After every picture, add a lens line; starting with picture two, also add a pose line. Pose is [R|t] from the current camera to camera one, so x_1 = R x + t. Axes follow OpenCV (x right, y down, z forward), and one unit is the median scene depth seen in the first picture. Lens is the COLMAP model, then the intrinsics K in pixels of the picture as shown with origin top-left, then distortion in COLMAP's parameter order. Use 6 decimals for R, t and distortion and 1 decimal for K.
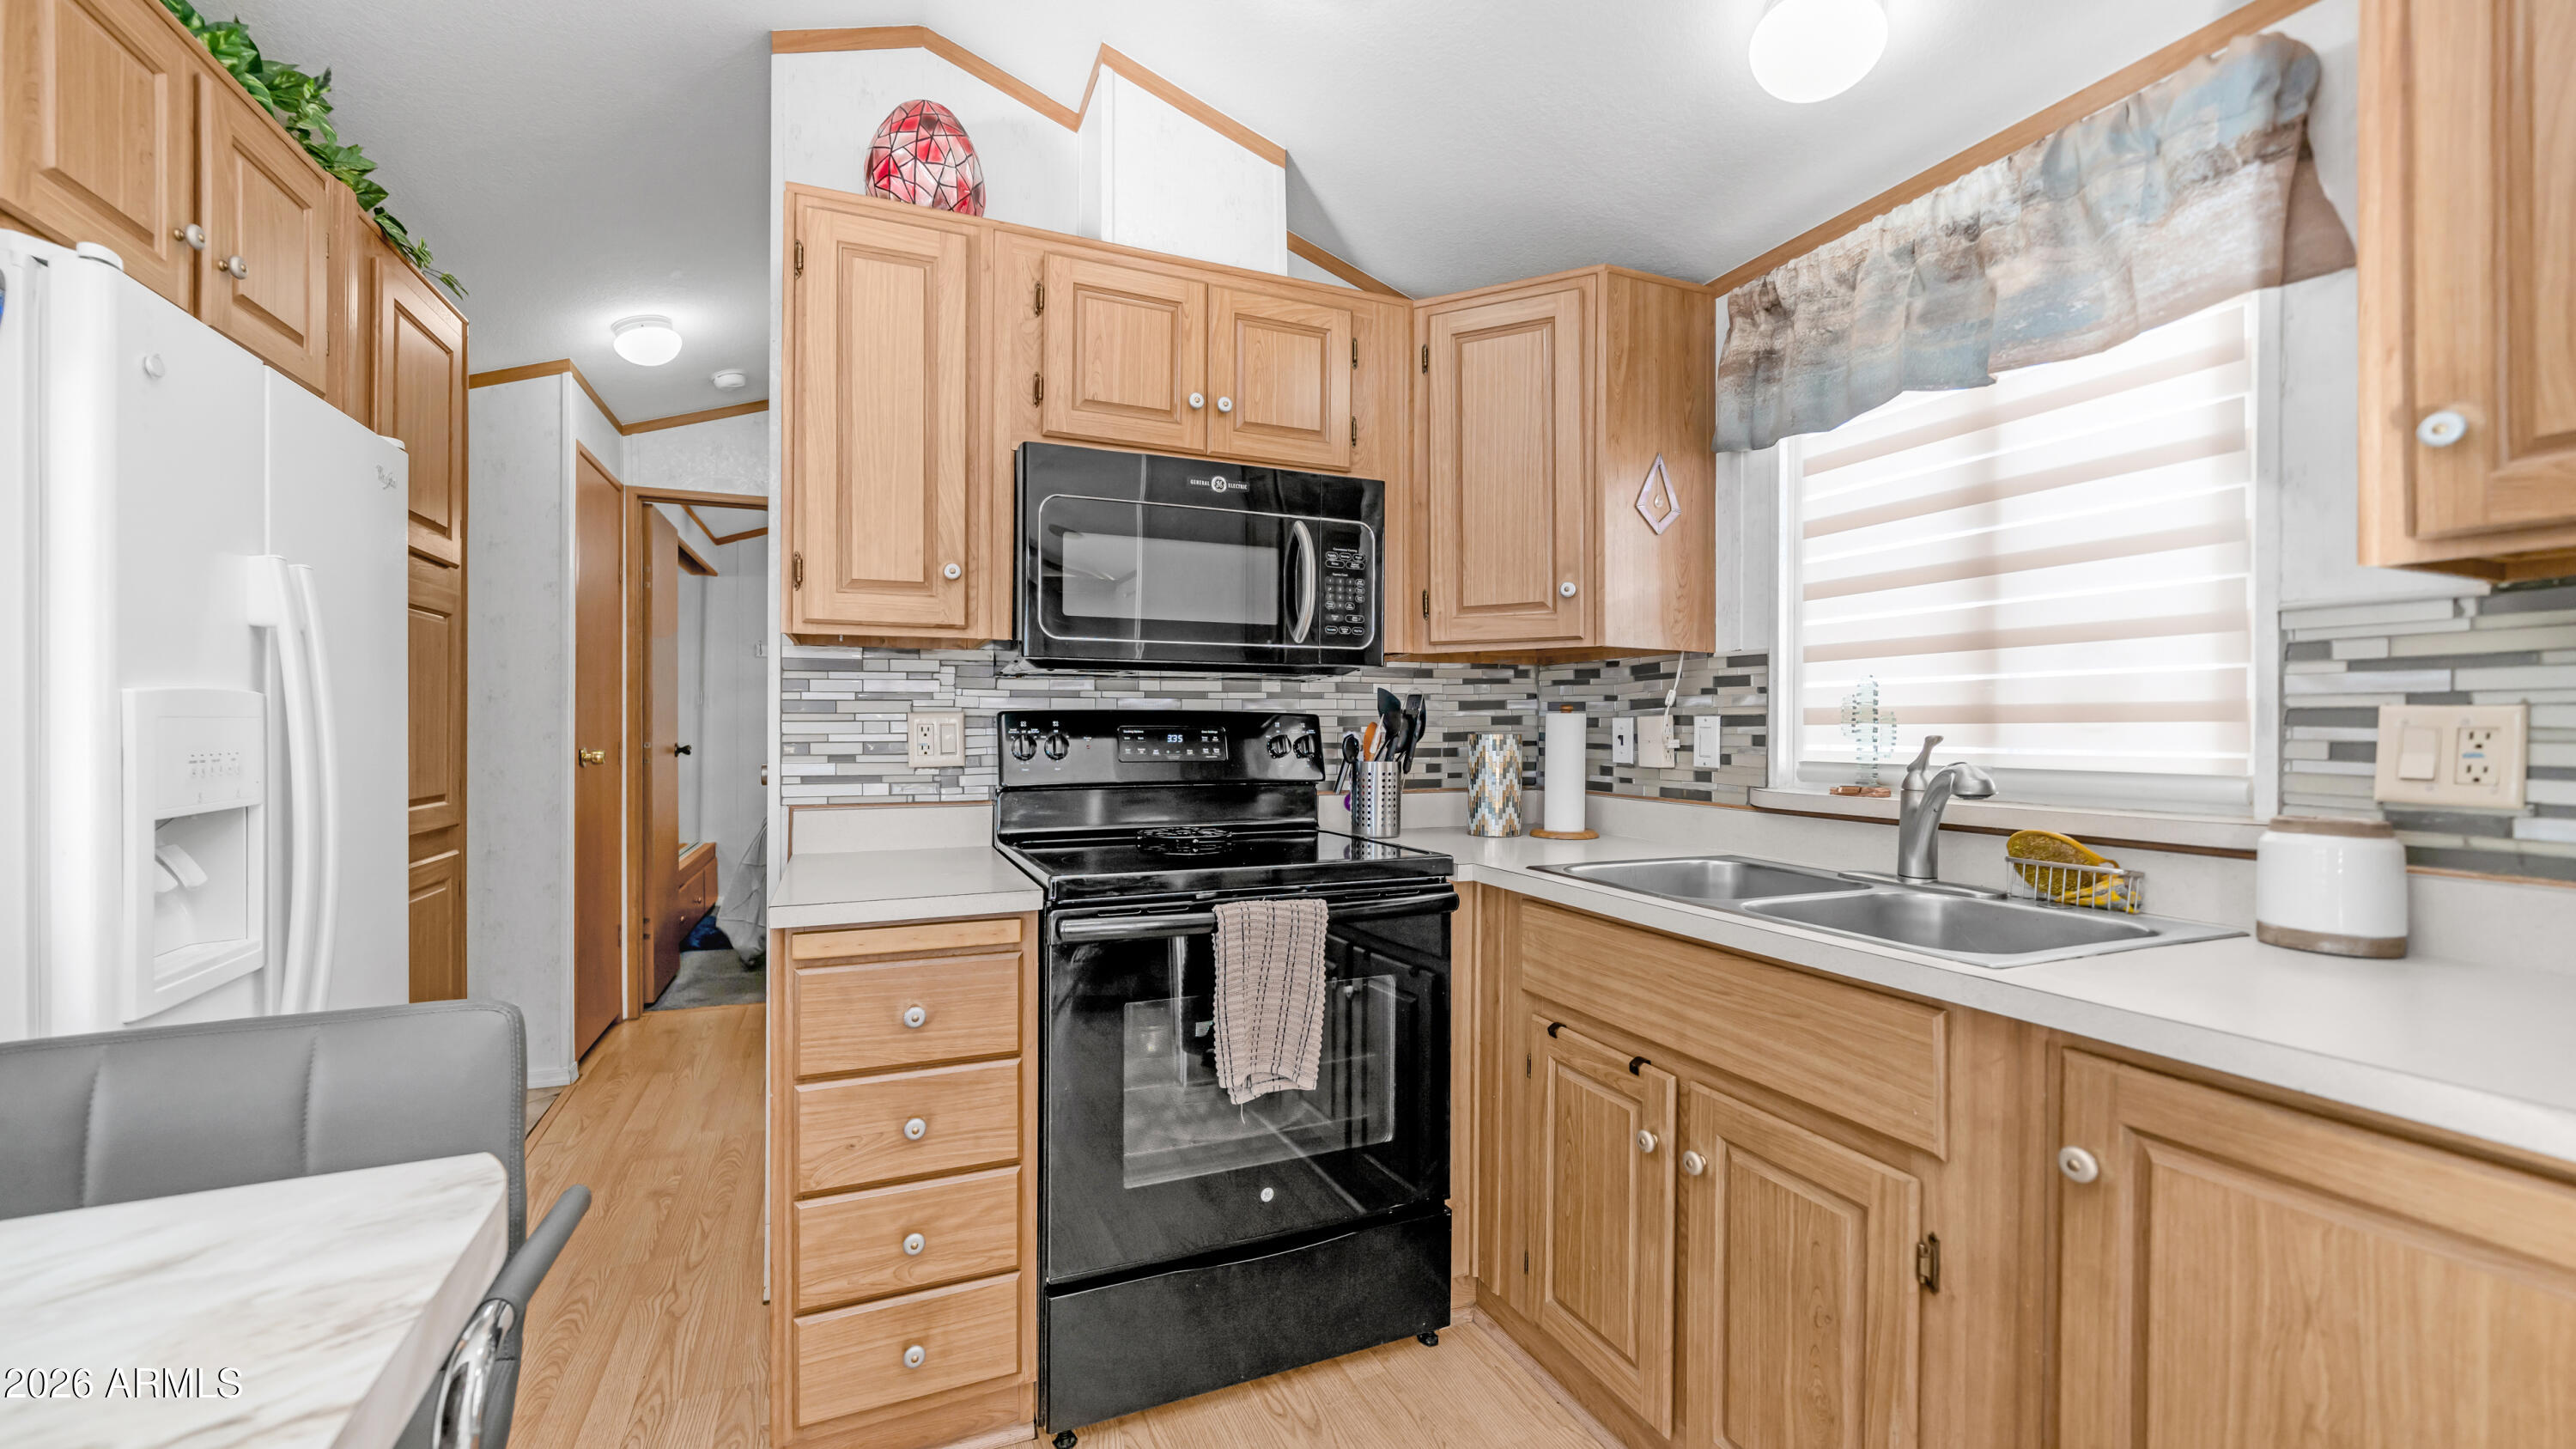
lens RADIAL K [[1012.5, 0, 1260.4], [0, 1012.5, 727.5], [0, 0, 1]] dist [-0.000682, -0.000096]
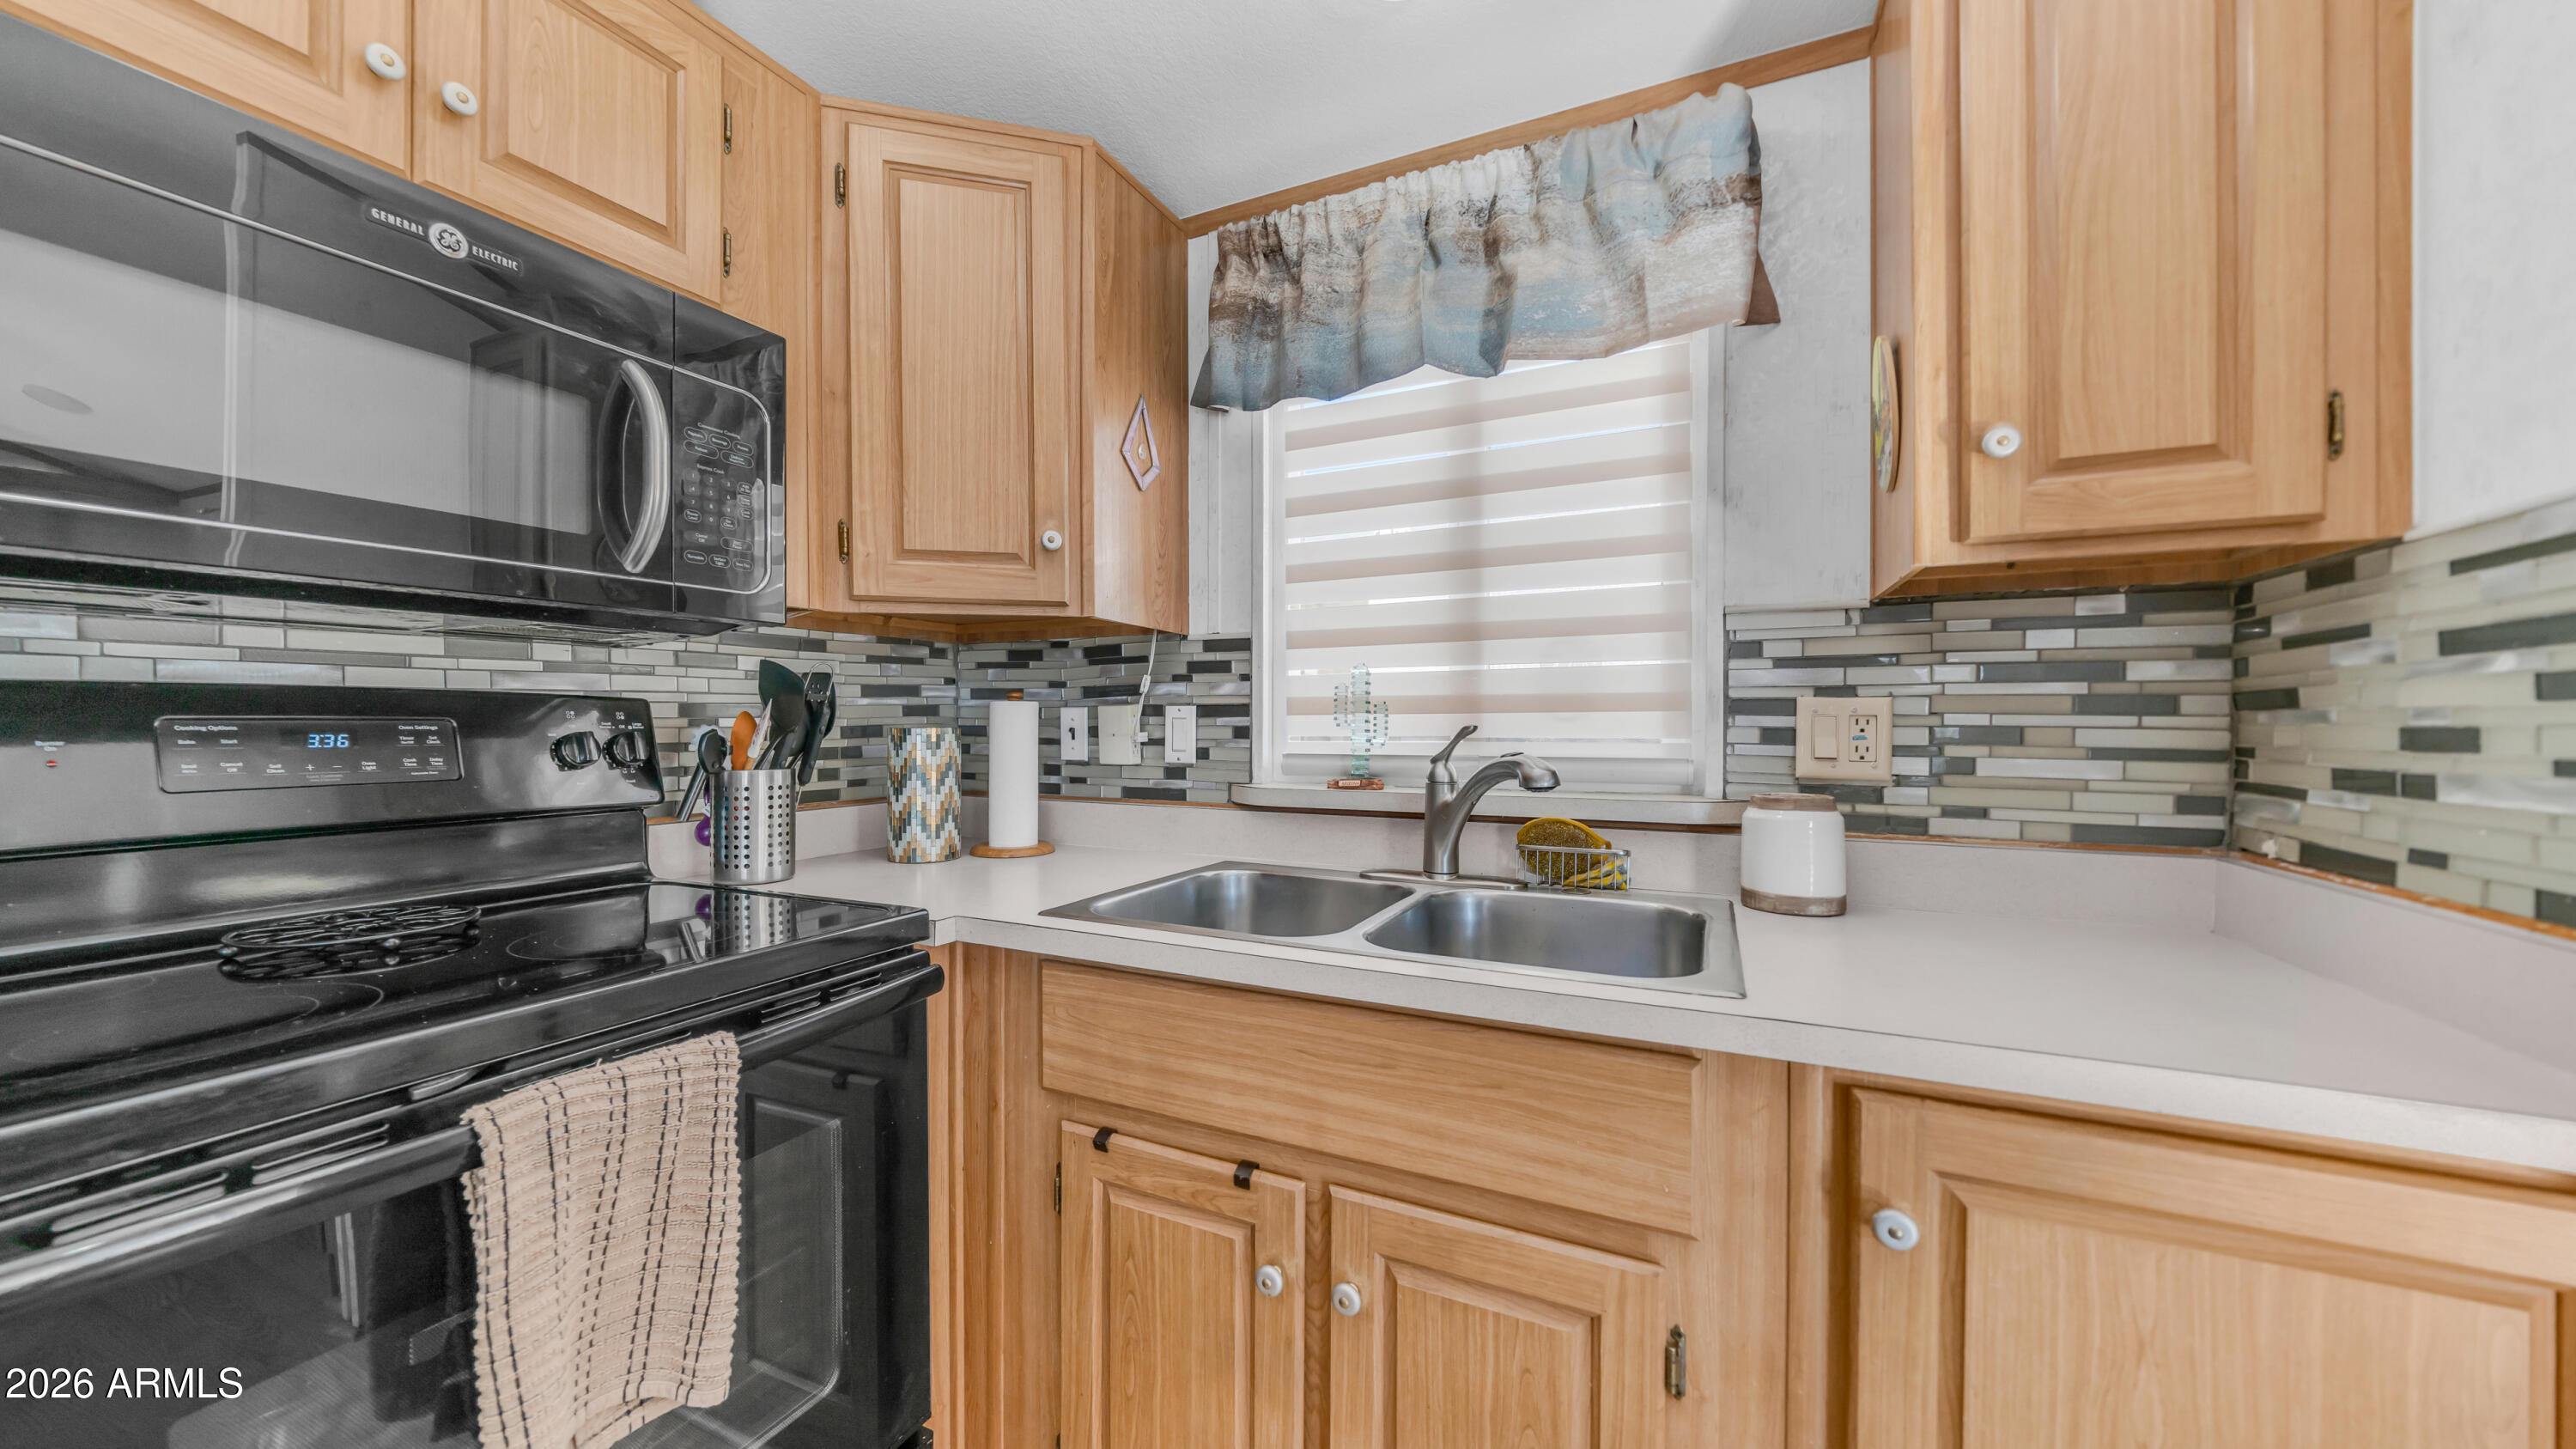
lens RADIAL K [[924.2, 0, 1292.3], [0, 924.2, 731.9], [0, 0, 1]] dist [-0.007038, 0.000052]
pose [[0.742691, -0.010677, 0.669549, -0.036419], [0.003330, 0.999919, 0.012252, 0.002557], [-0.669626, -0.006870, 0.742667, 0.365874]]
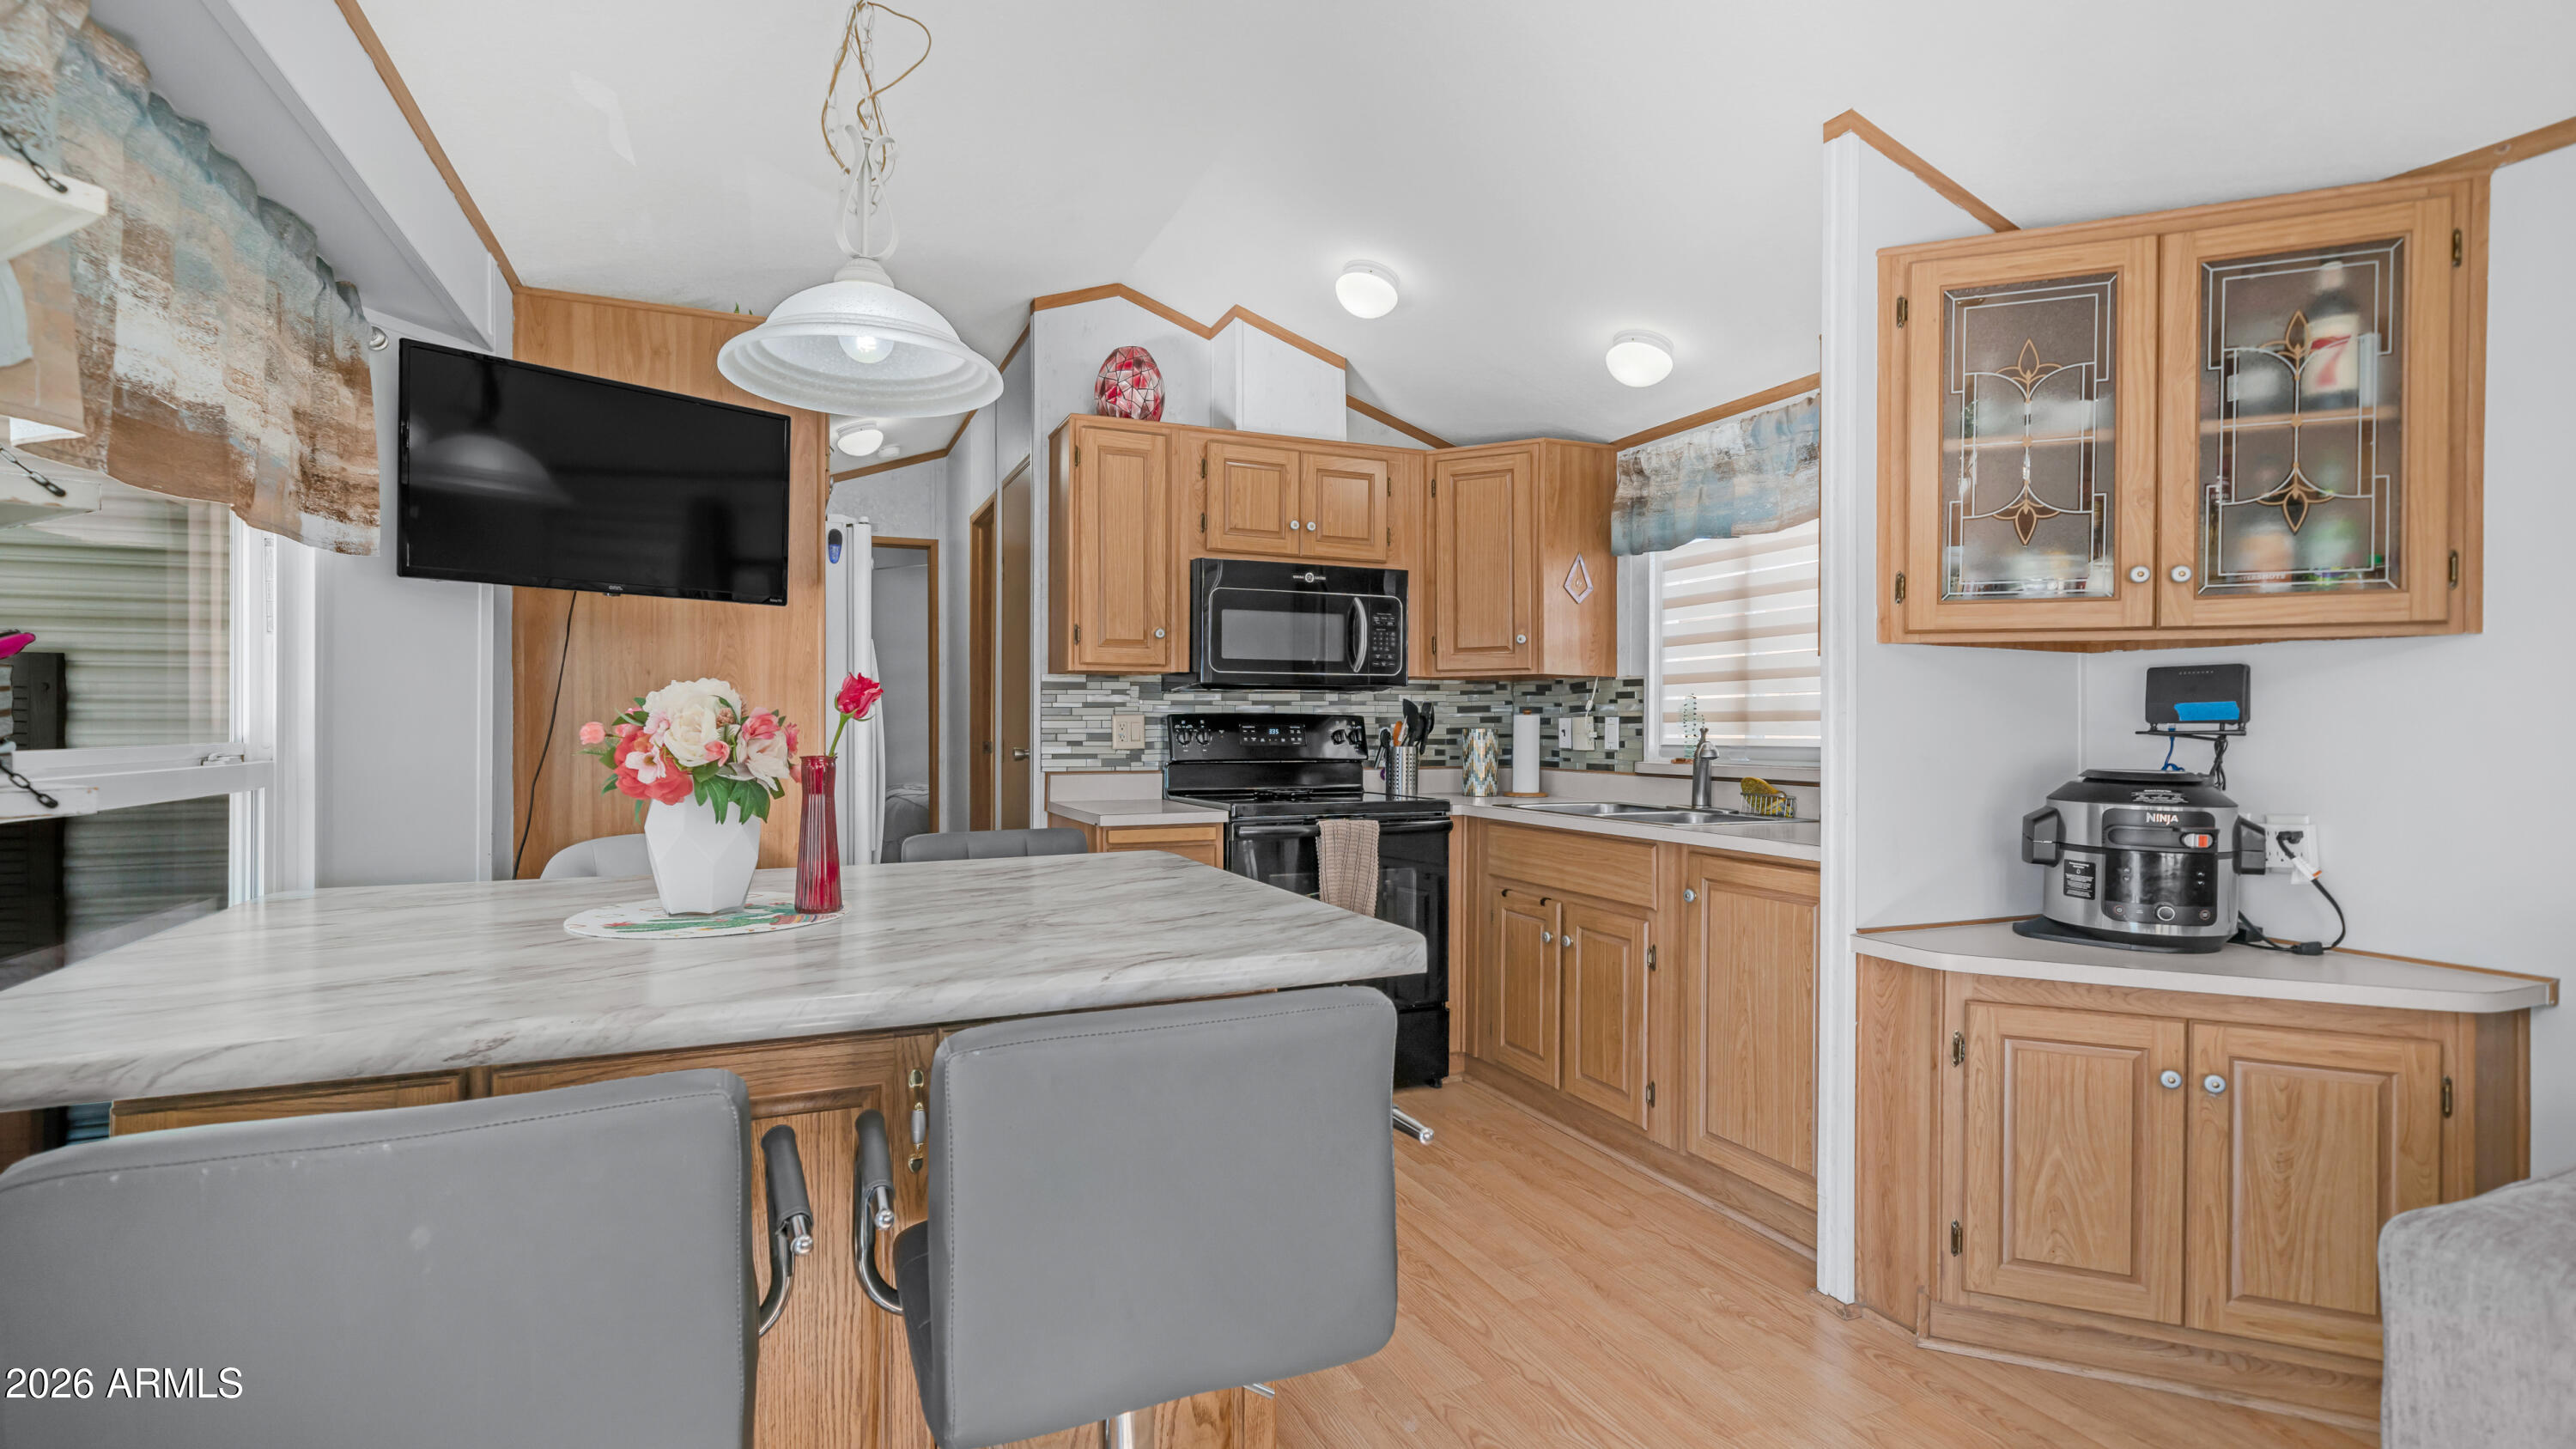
lens RADIAL K [[1173.5, 0, 1288.0], [0, 1173.5, 724.5], [0, 0, 1]] dist [0.002051, 0.000229]
pose [[0.999420, -0.000624, 0.034035, -0.139701], [0.000708, 0.999997, -0.002450, 0.004975], [-0.034033, 0.002472, 0.999418, -0.904027]]
